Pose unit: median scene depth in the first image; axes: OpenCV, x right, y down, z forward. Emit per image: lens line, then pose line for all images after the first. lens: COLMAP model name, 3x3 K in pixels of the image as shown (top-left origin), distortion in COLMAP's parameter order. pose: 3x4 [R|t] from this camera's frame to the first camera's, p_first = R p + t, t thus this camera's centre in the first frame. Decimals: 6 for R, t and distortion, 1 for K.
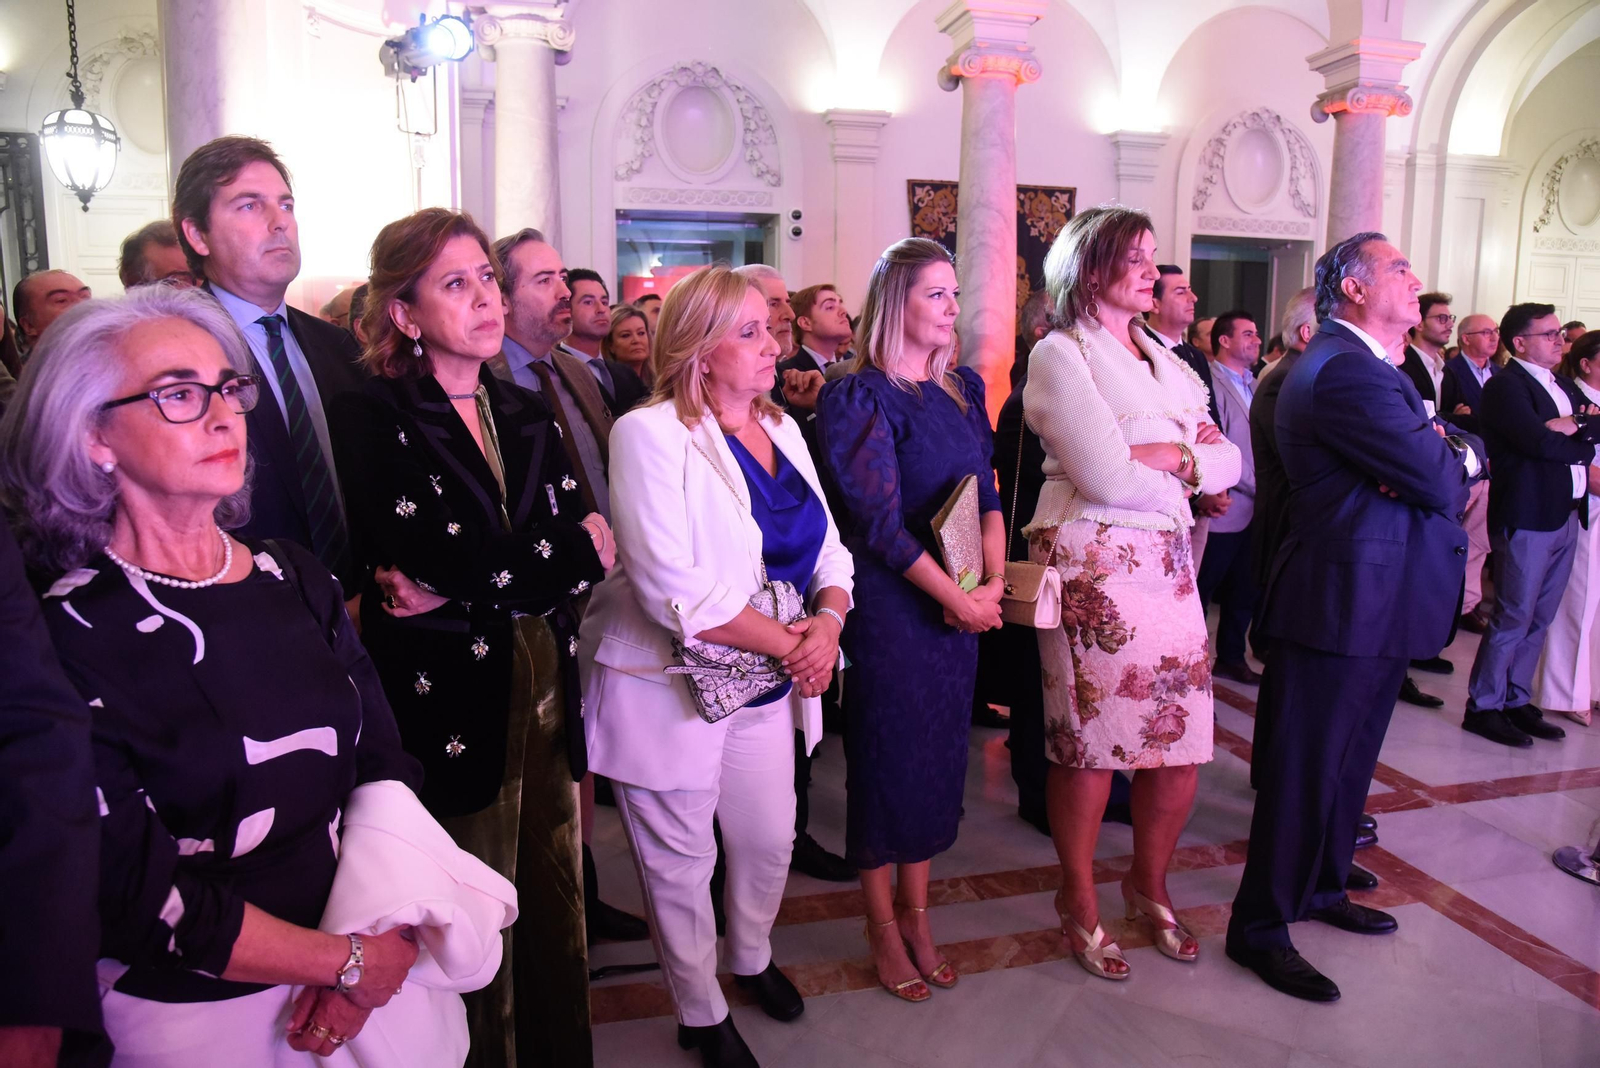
lens RADIAL K [[1098.1, 0, 804.2], [0, 1098.1, 539.8], [0, 0, 1]] dist [-0.107524, 0.058733]
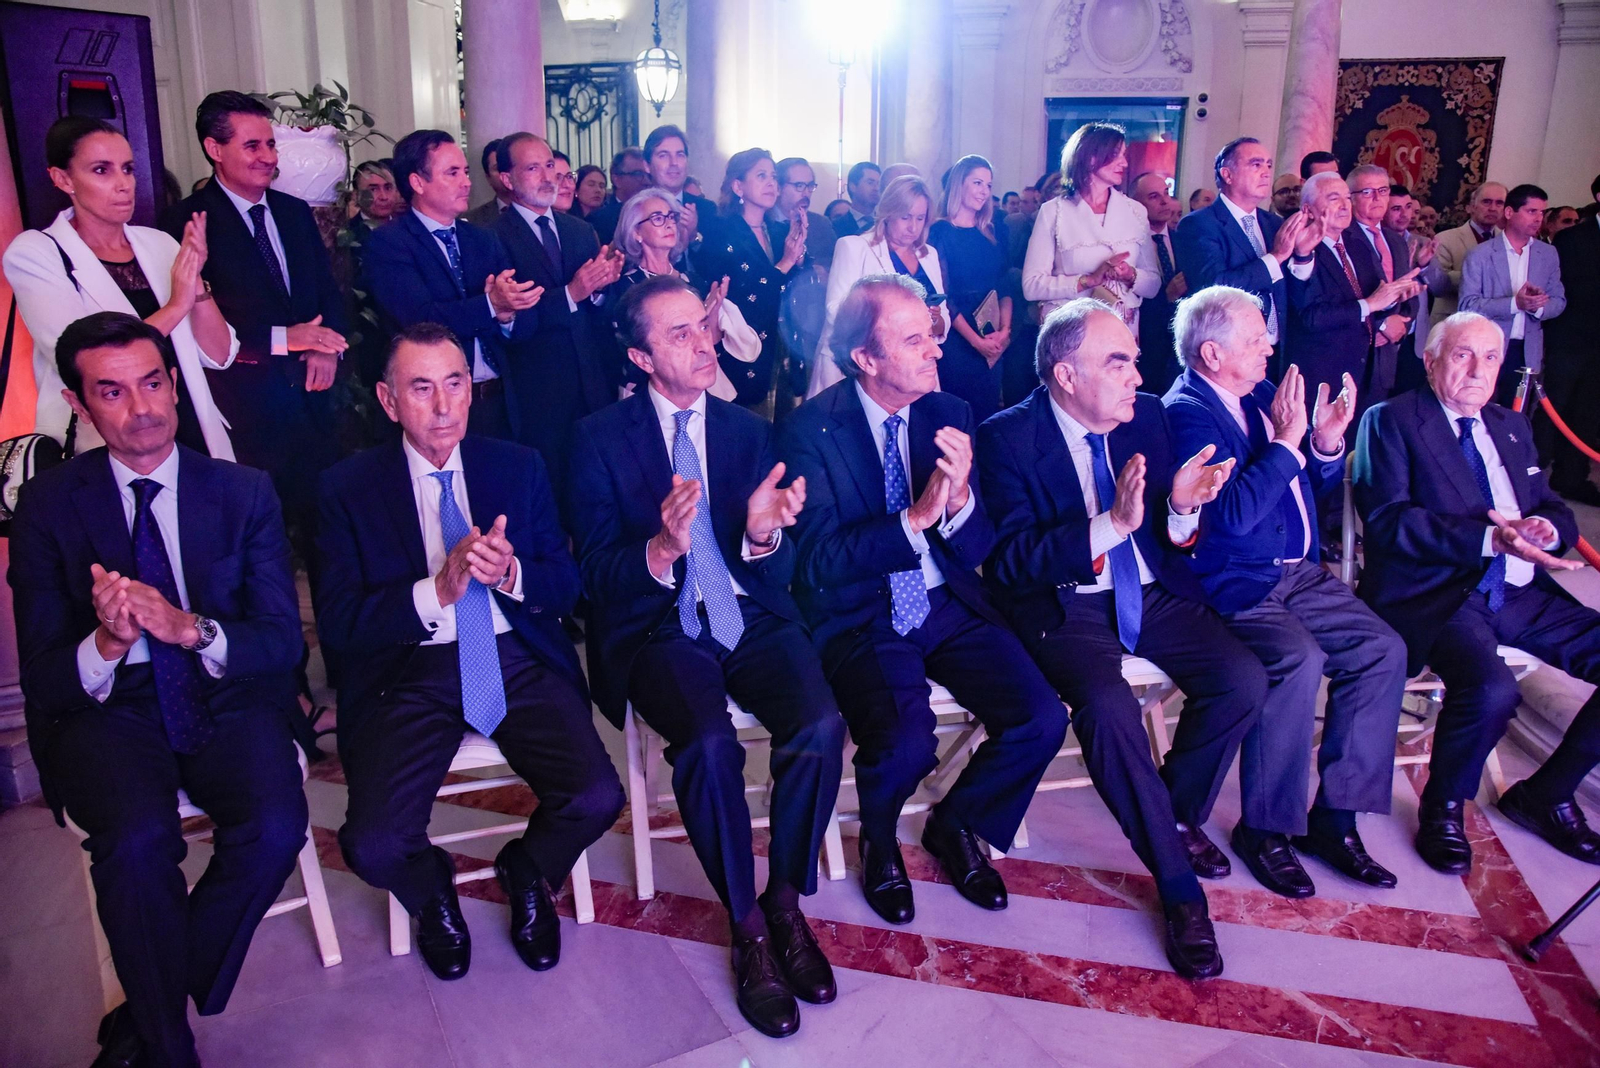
lens RADIAL K [[1084.1, 0, 800.0], [0, 1084.1, 534.0], [0, 0, 1]] dist [-0.107217, 0.055795]
pose [[0.878702, 0.131723, -0.458838, 0.190133], [-0.078627, 0.987985, 0.133056, 0.037598], [0.470852, -0.080839, 0.878501, -0.199694]]
